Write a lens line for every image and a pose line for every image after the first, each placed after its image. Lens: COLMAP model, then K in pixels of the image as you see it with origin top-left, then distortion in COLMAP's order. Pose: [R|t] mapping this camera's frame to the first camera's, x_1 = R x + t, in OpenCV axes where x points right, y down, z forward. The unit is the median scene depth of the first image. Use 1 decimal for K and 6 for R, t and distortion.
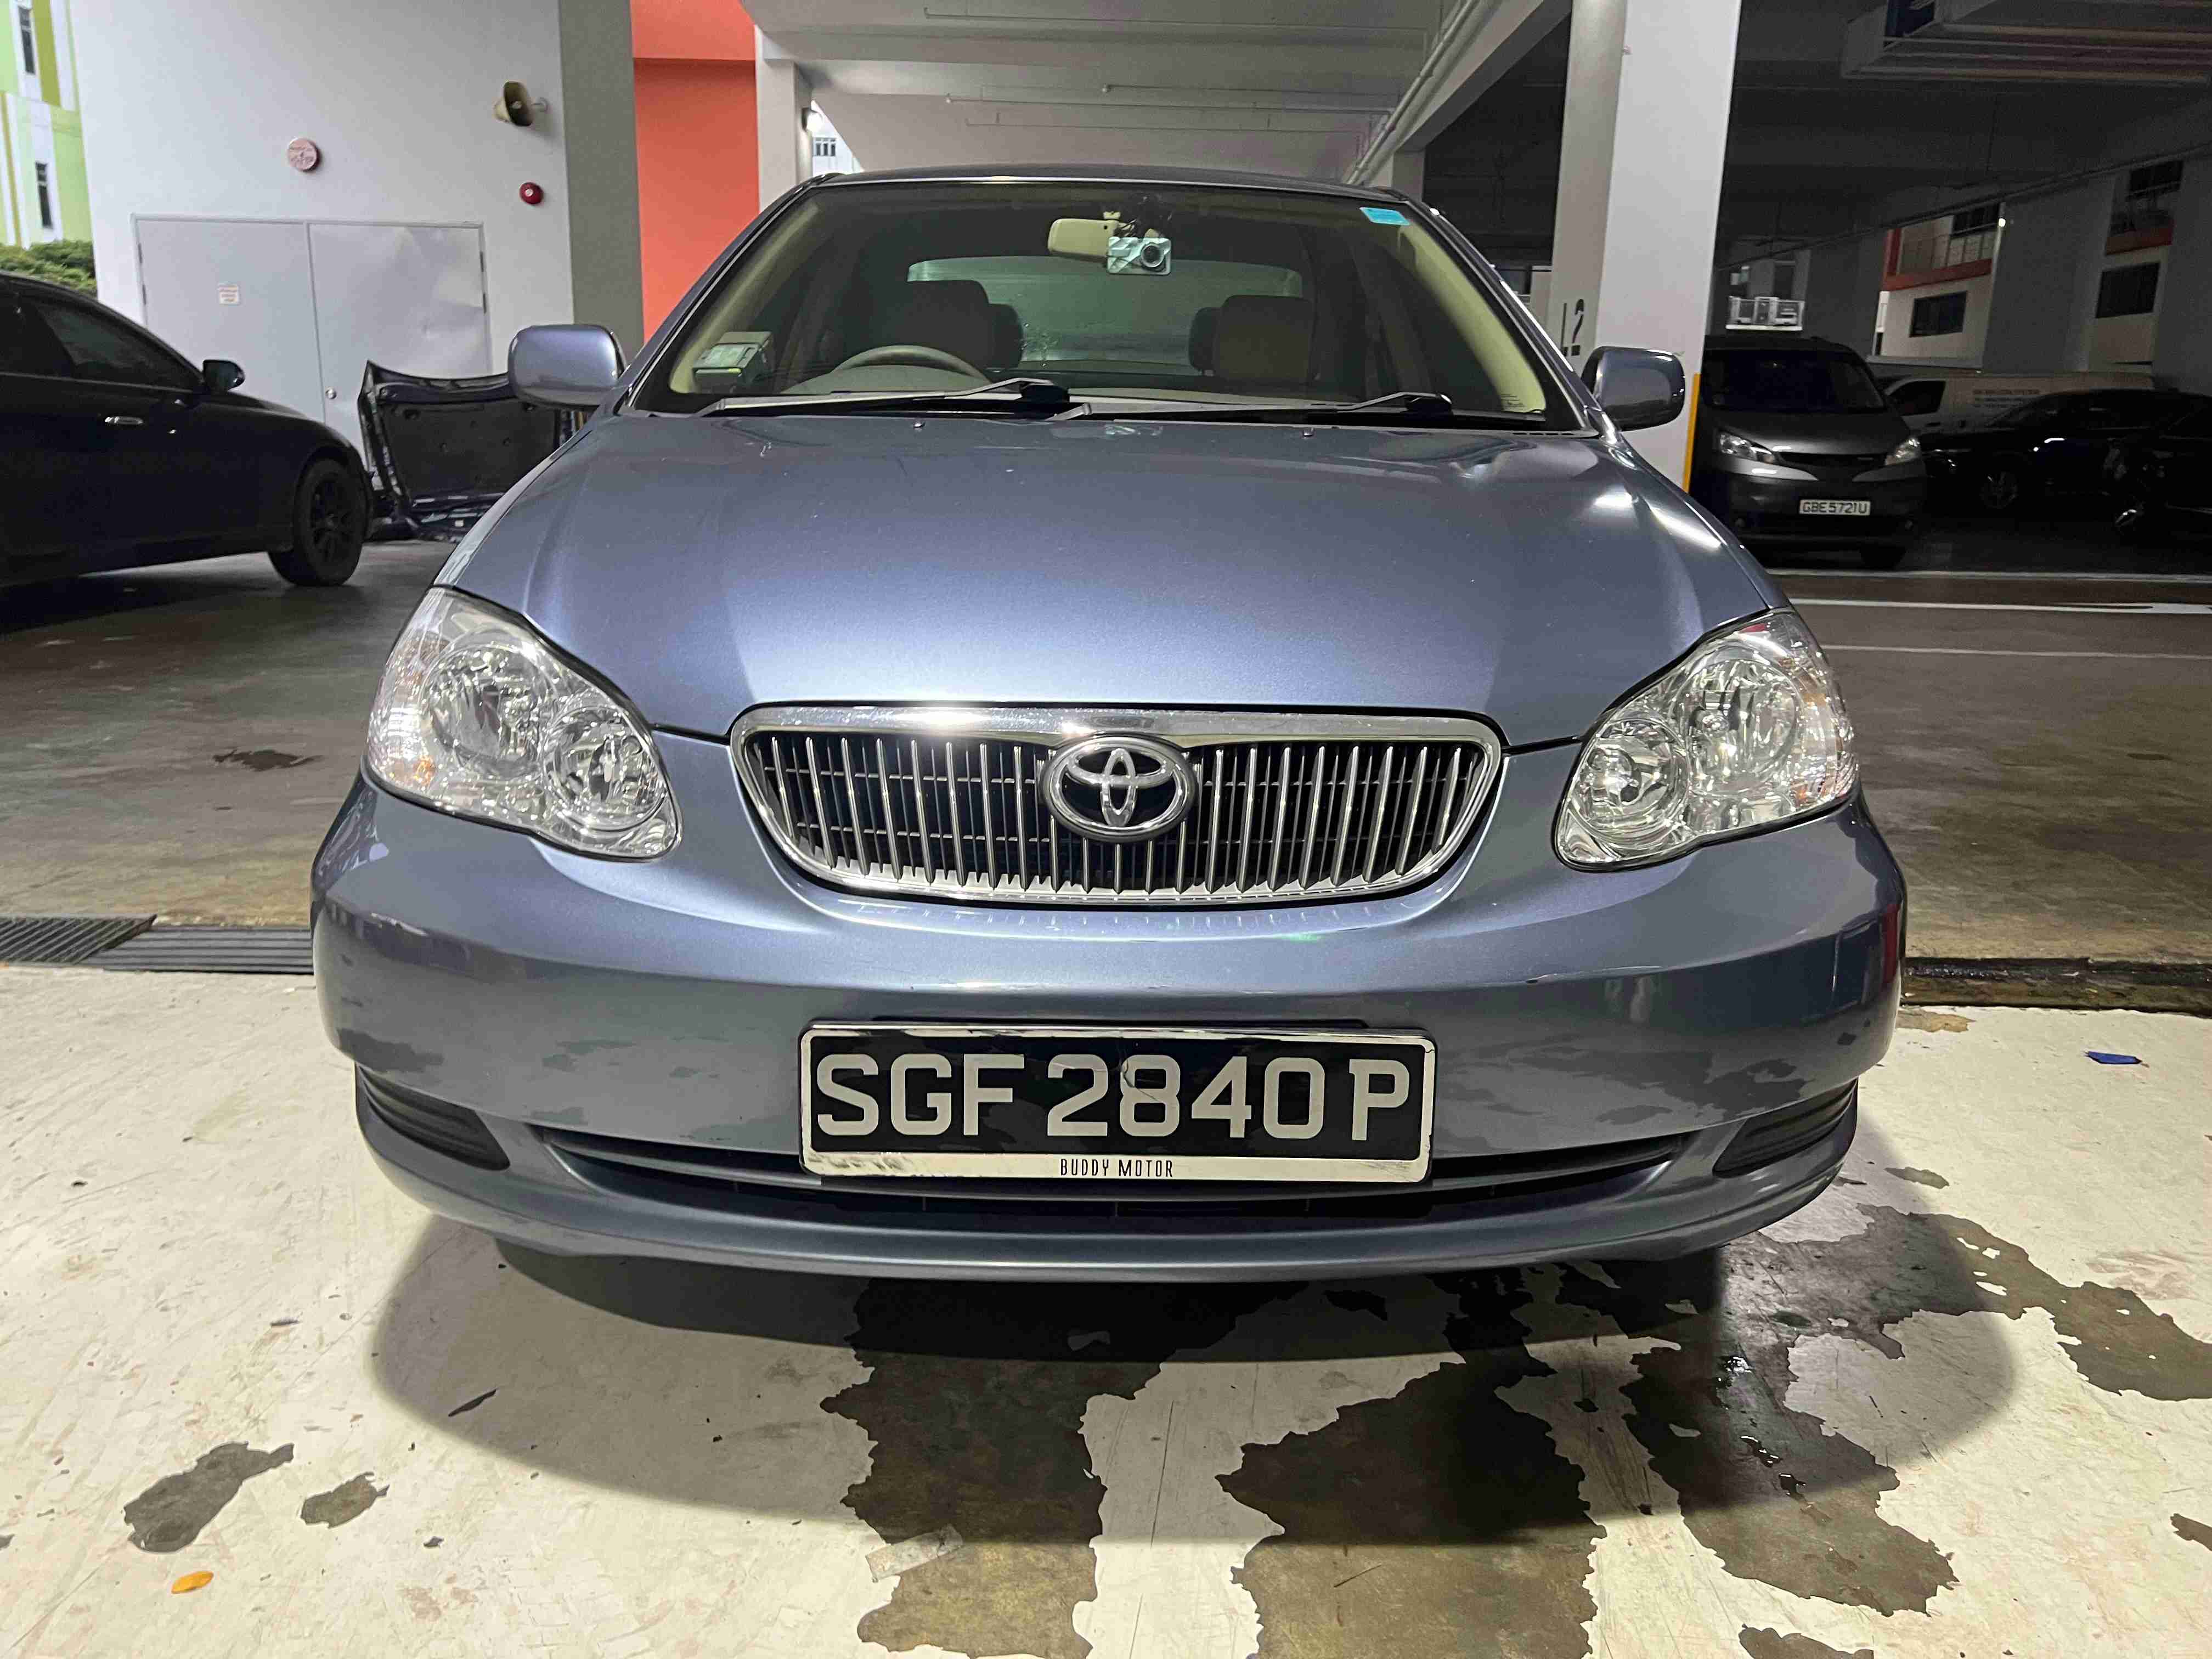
lens RADIAL K [[1658.9, 0, 1106.0], [0, 1658.9, 829.5], [0, 0, 1]] dist [0.077399, -0.096903]
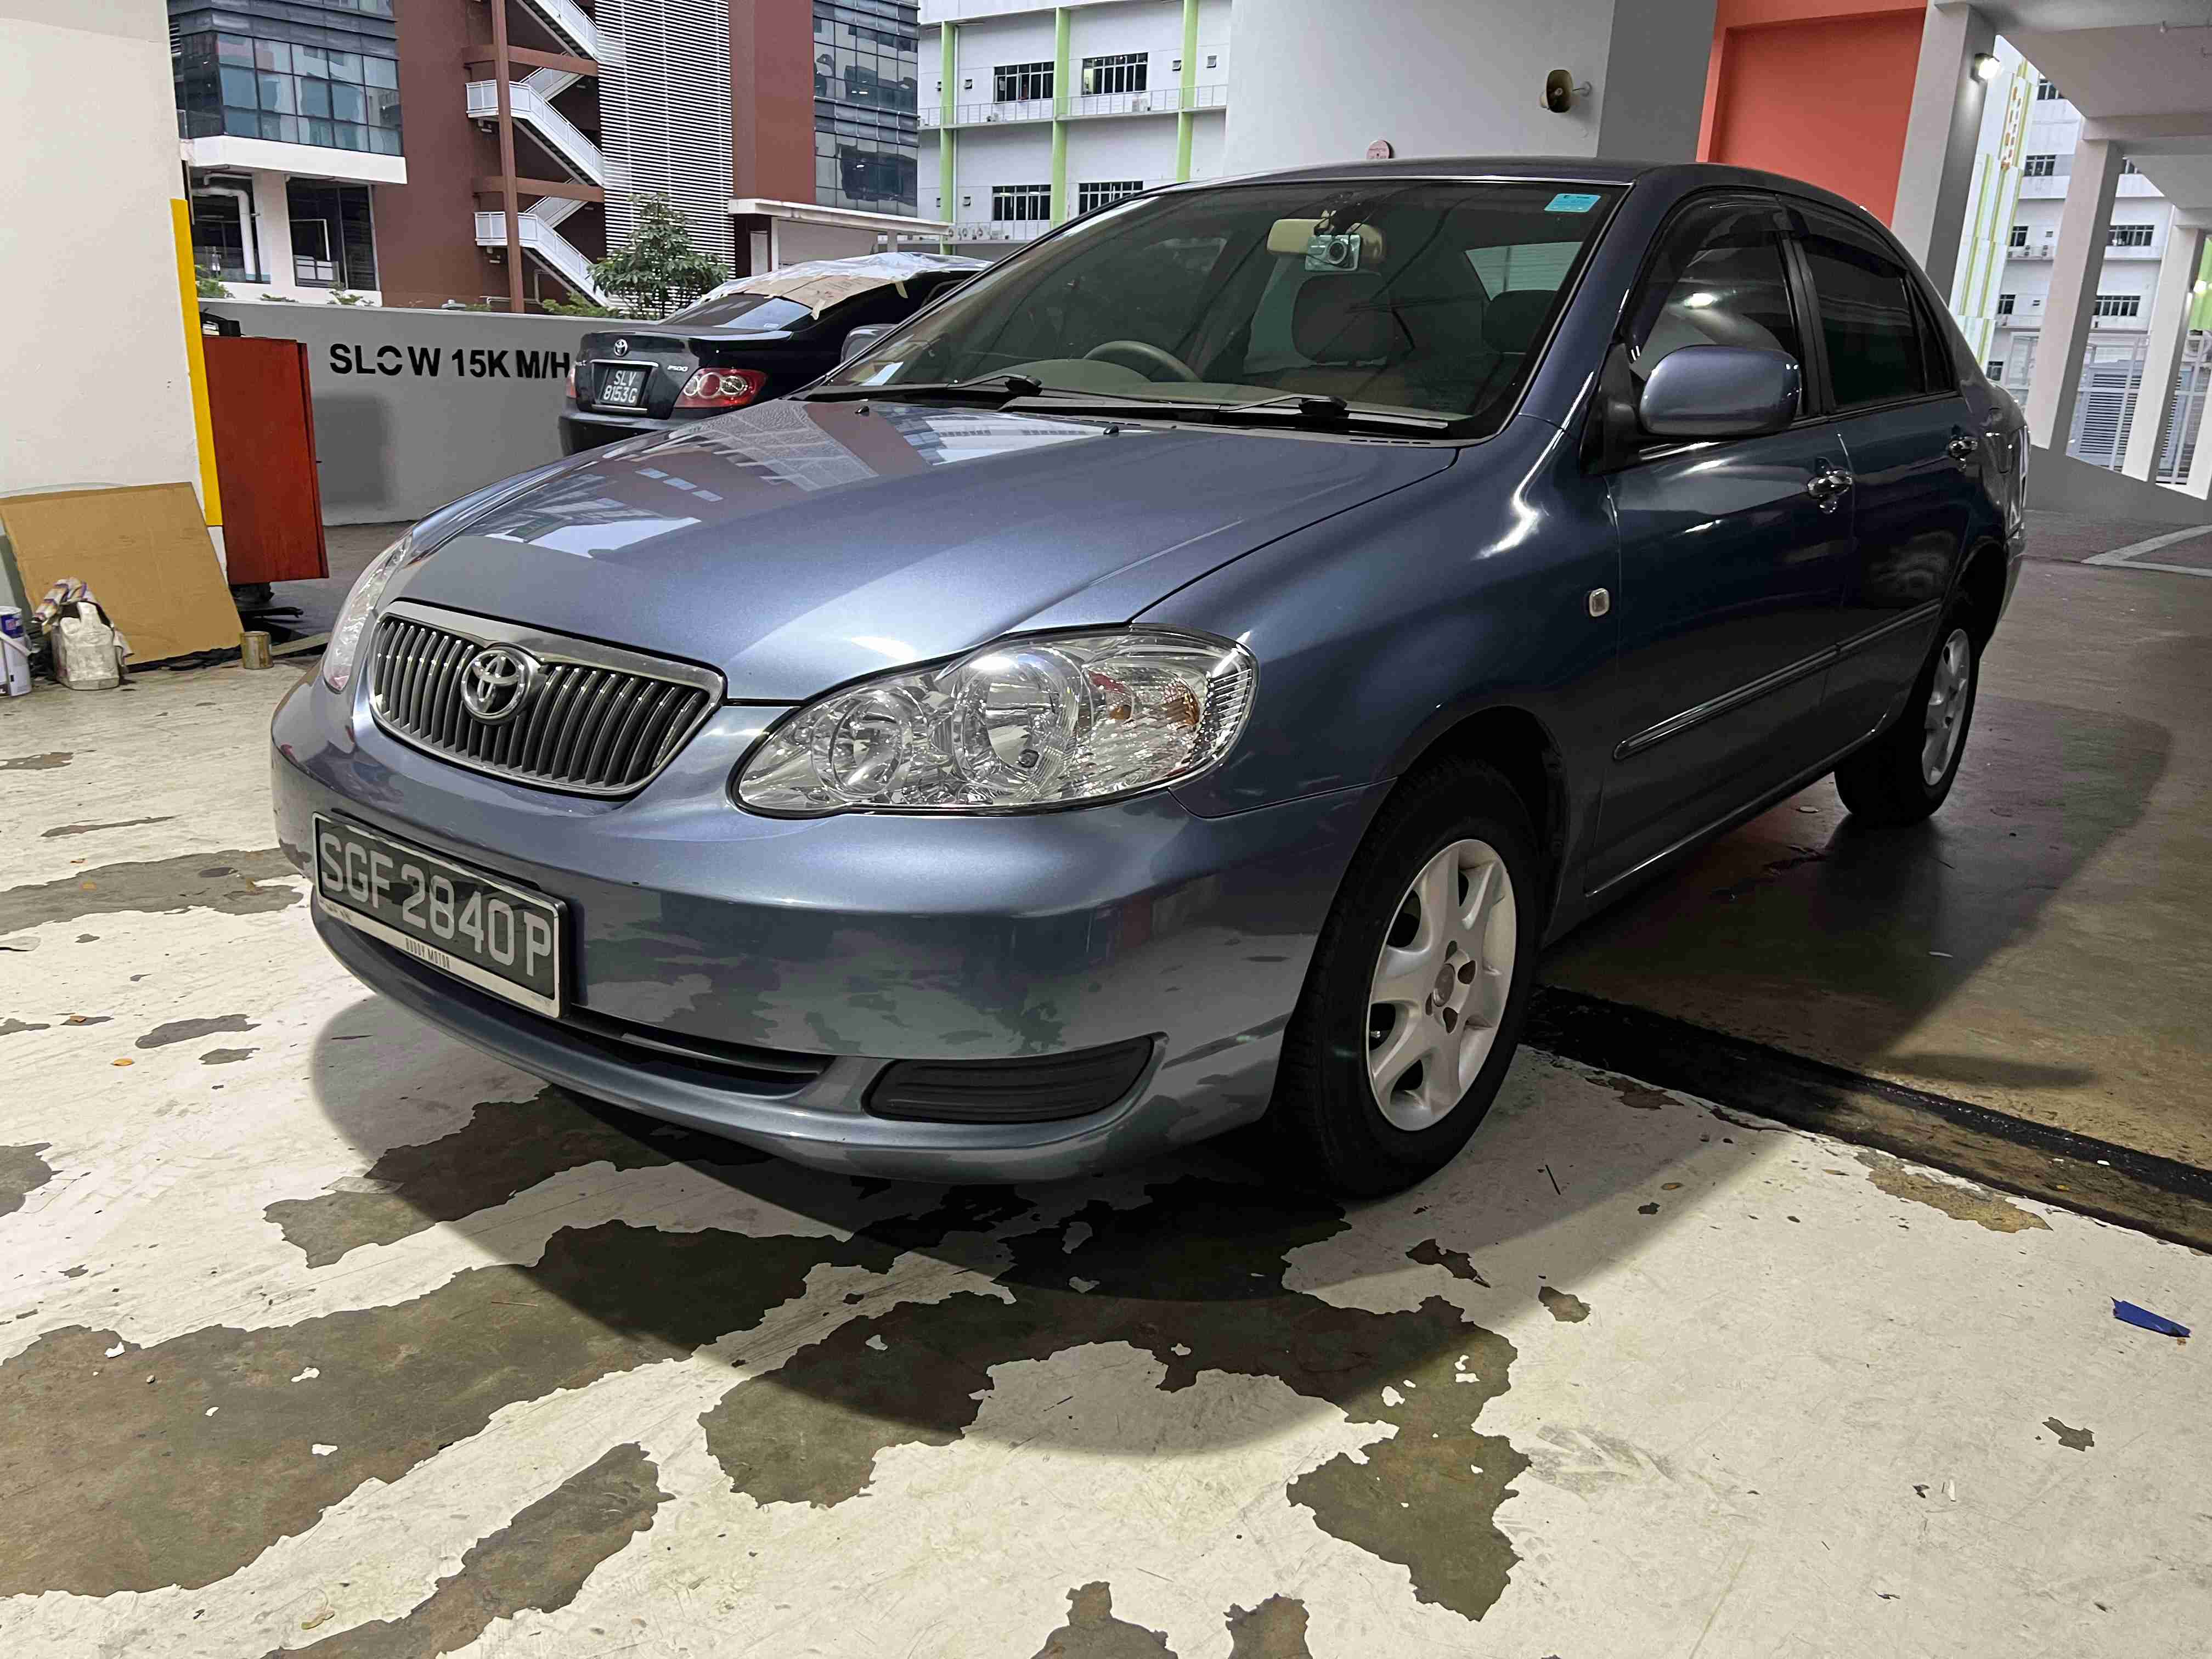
lens RADIAL K [[1656.3, 0, 1106.0], [0, 1656.3, 829.5], [0, 0, 1]] dist [0.020338, -0.007615]
pose [[0.771404, 0.185044, -0.608847, 1.154509], [-0.173076, 0.981728, 0.079085, -0.095680], [0.612356, 0.044370, 0.789336, 0.228298]]
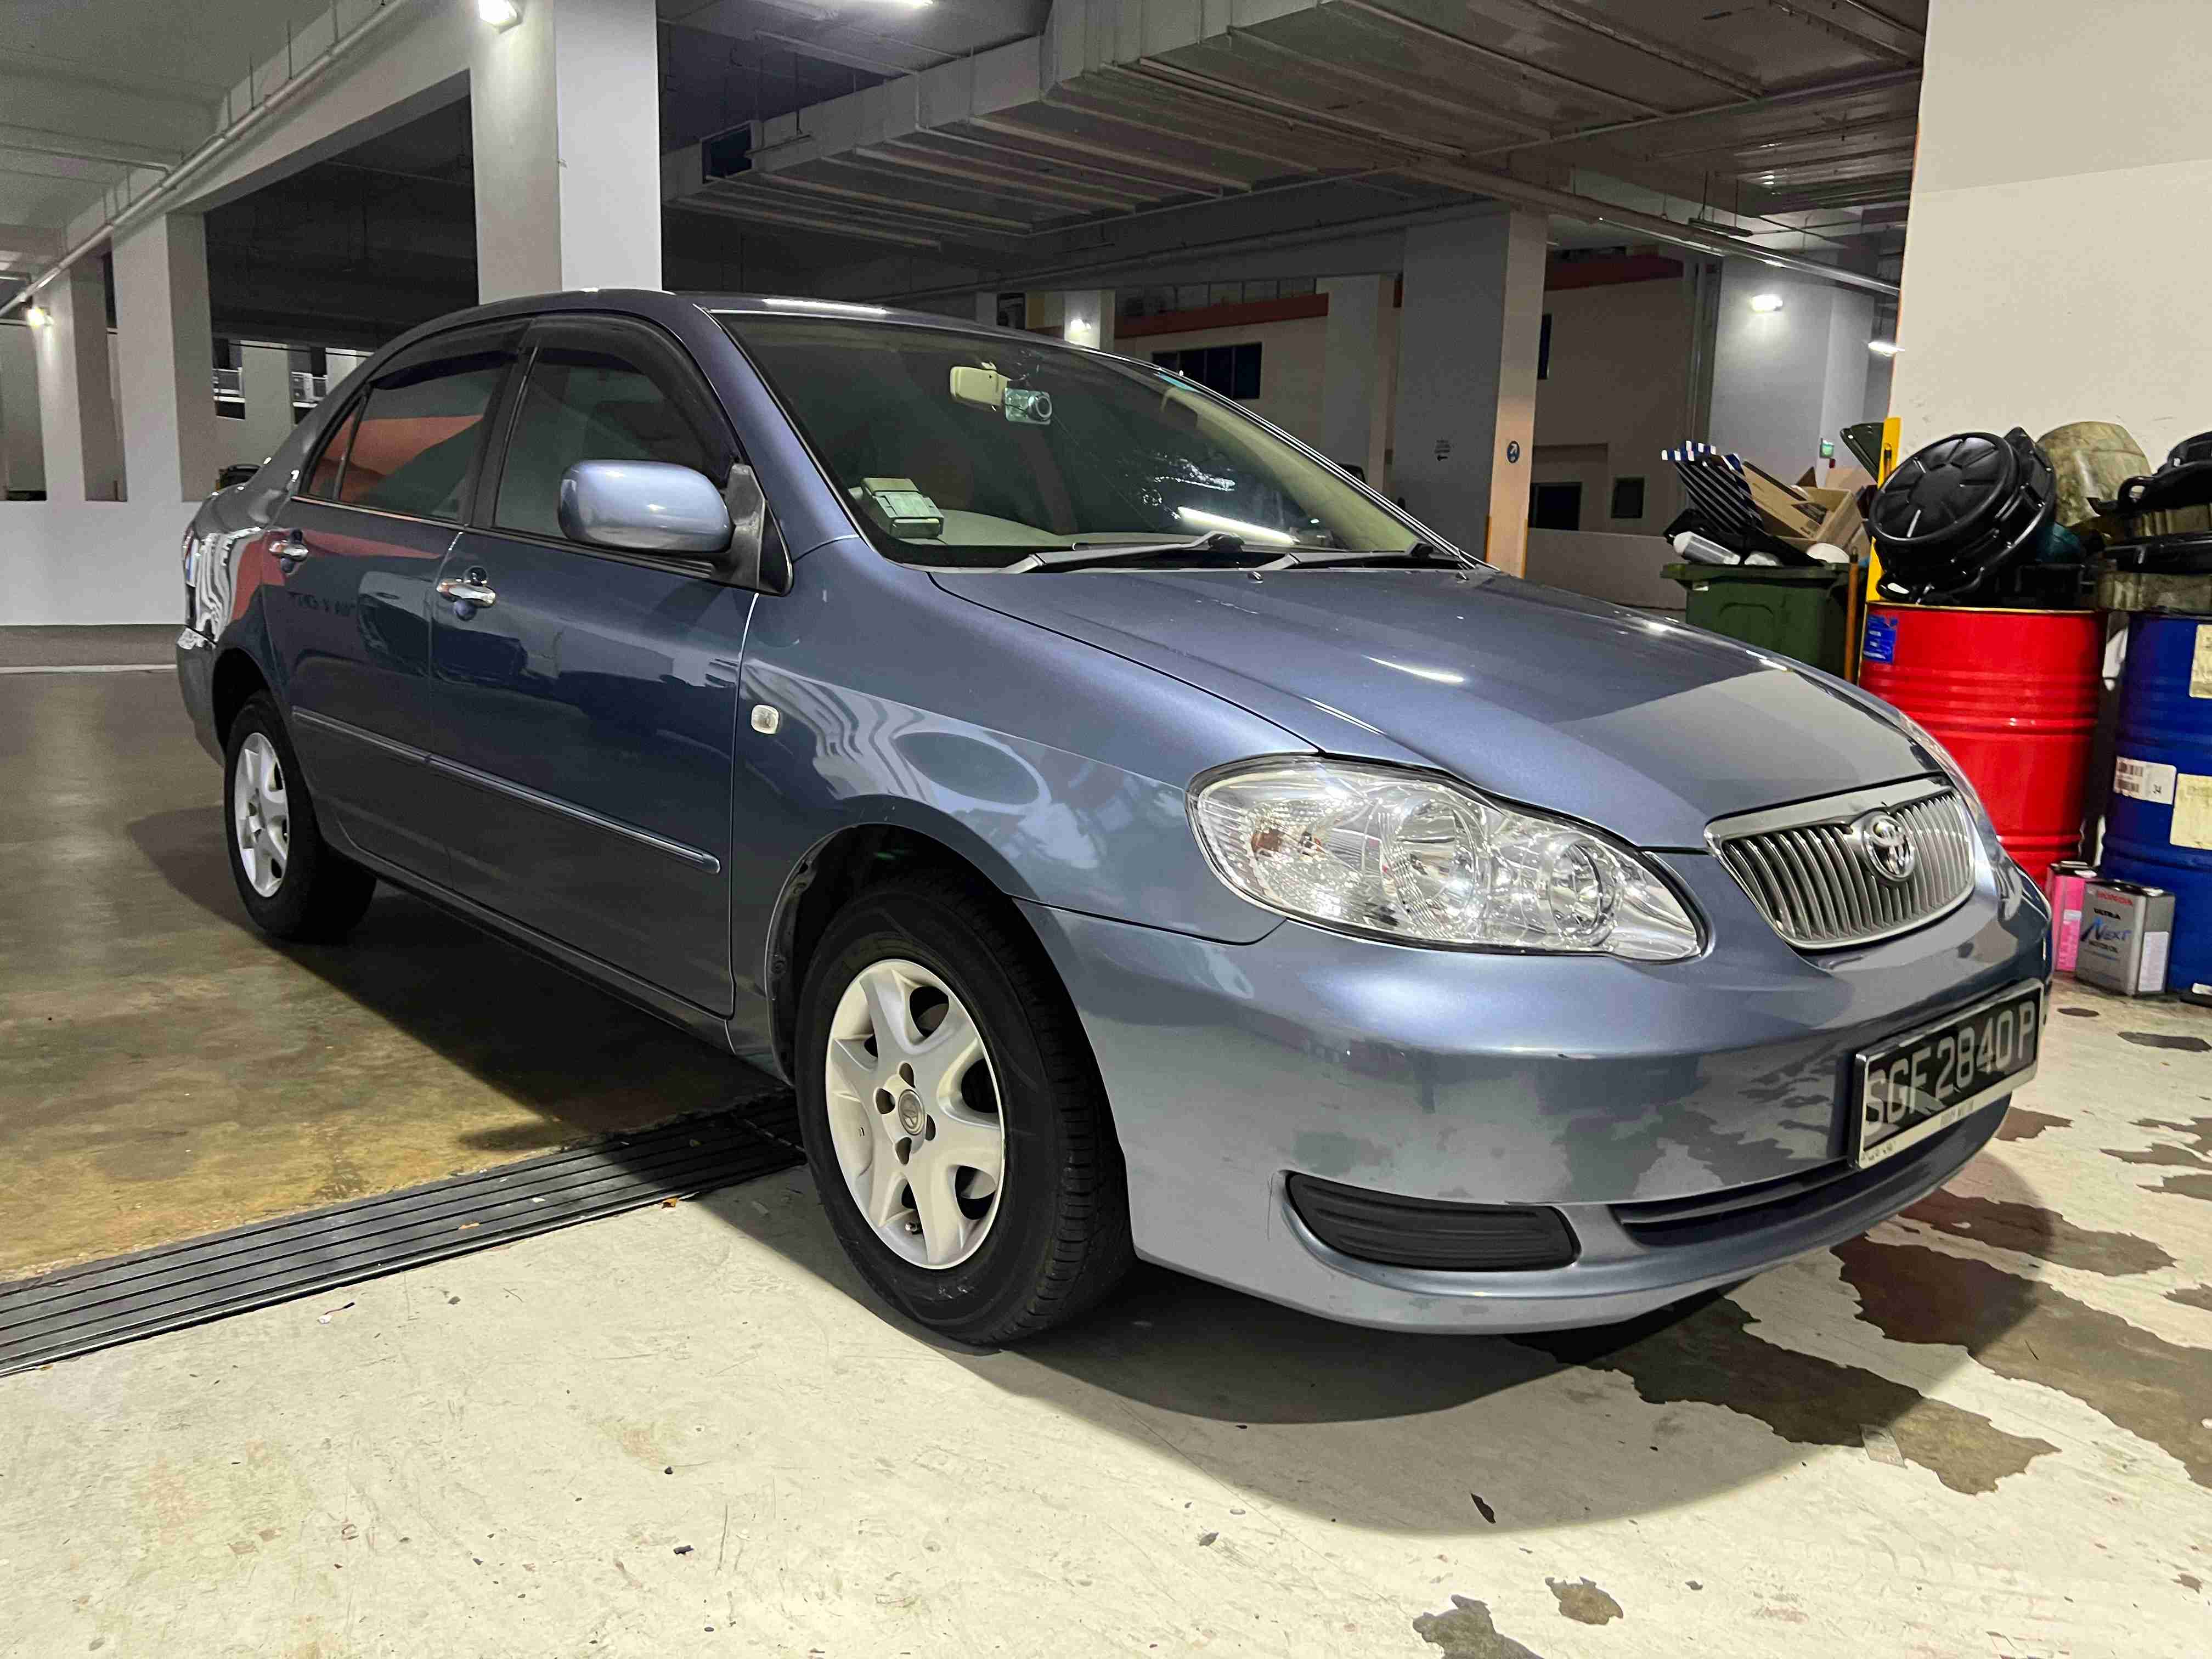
lens RADIAL K [[1656.3, 0, 1106.0], [0, 1656.3, 829.5], [0, 0, 1]] dist [0.020338, -0.007615]
pose [[0.745452, -0.117758, 0.656075, -1.316517], [0.146767, 0.989112, 0.010773, -0.147342], [-0.650201, 0.088260, 0.754619, 0.346172]]
